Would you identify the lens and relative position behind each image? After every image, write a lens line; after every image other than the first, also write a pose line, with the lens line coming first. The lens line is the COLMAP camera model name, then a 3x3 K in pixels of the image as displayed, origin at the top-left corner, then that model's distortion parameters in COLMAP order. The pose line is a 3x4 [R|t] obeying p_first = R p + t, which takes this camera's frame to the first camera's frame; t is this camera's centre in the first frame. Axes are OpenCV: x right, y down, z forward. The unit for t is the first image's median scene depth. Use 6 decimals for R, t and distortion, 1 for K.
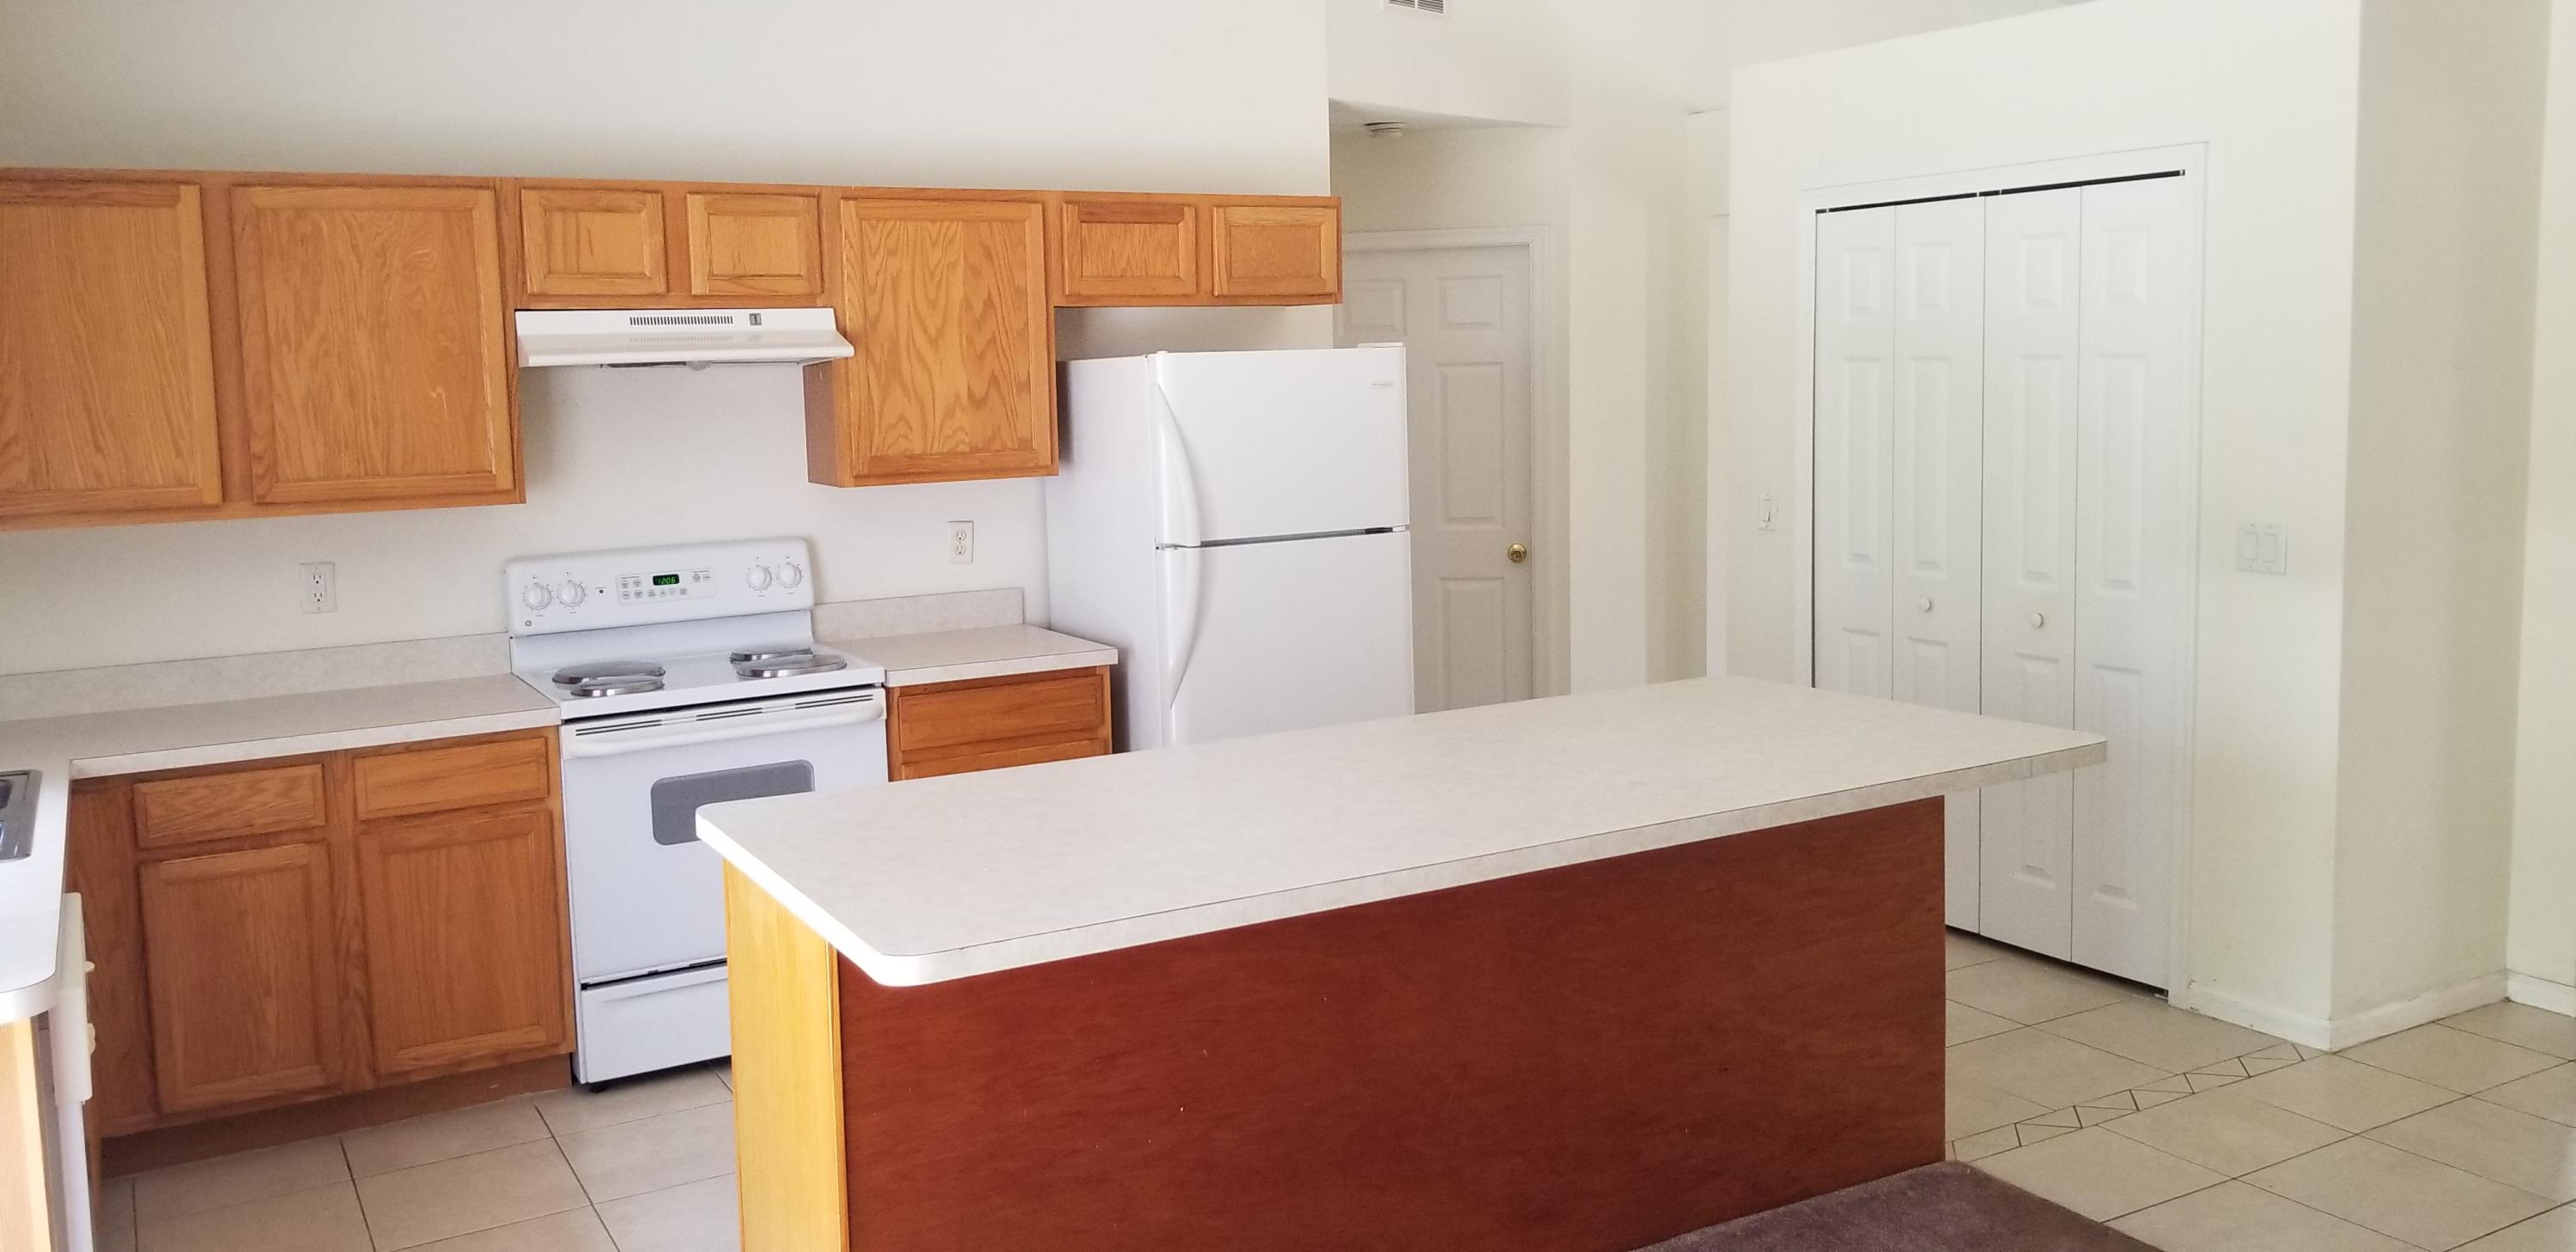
lens RADIAL K [[1999.3, 0, 1222.6], [0, 1999.3, 578.0], [0, 0, 1]] dist [0.130462, -0.229807]
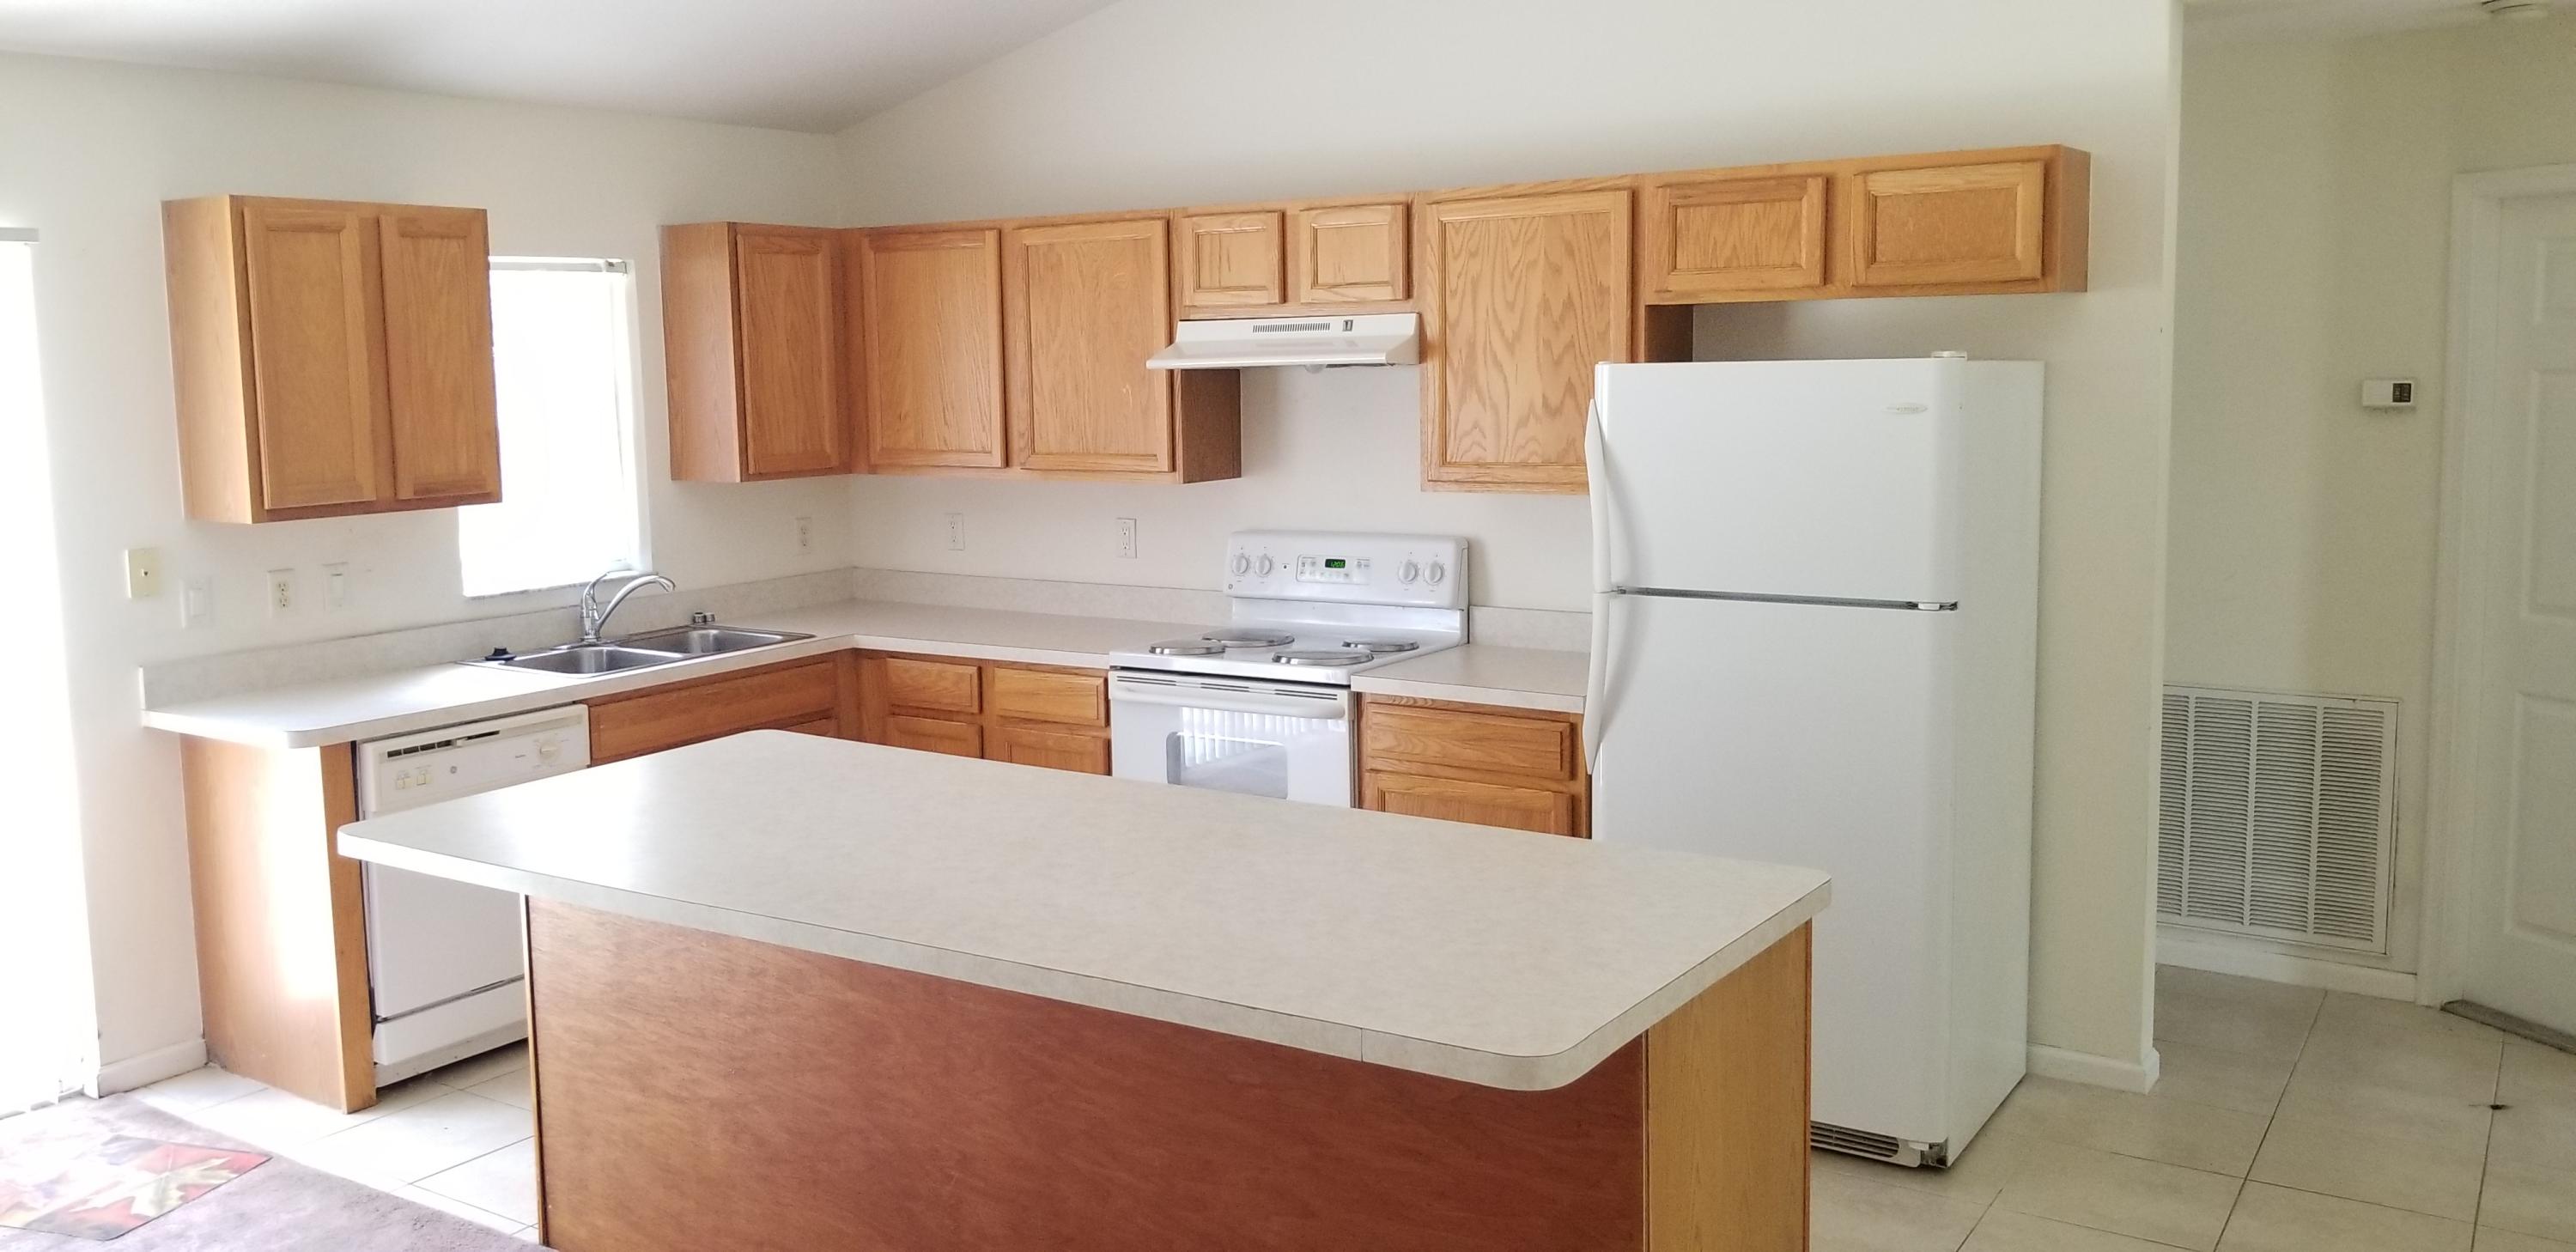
lens RADIAL K [[1999.3, 0, 1222.6], [0, 1999.3, 578.0], [0, 0, 1]] dist [0.130462, -0.229807]
pose [[0.447791, 0.115963, -0.886587, 0.656183], [-0.095914, 0.992063, 0.081315, -0.073598], [0.888979, 0.048624, 0.455359, 0.455753]]
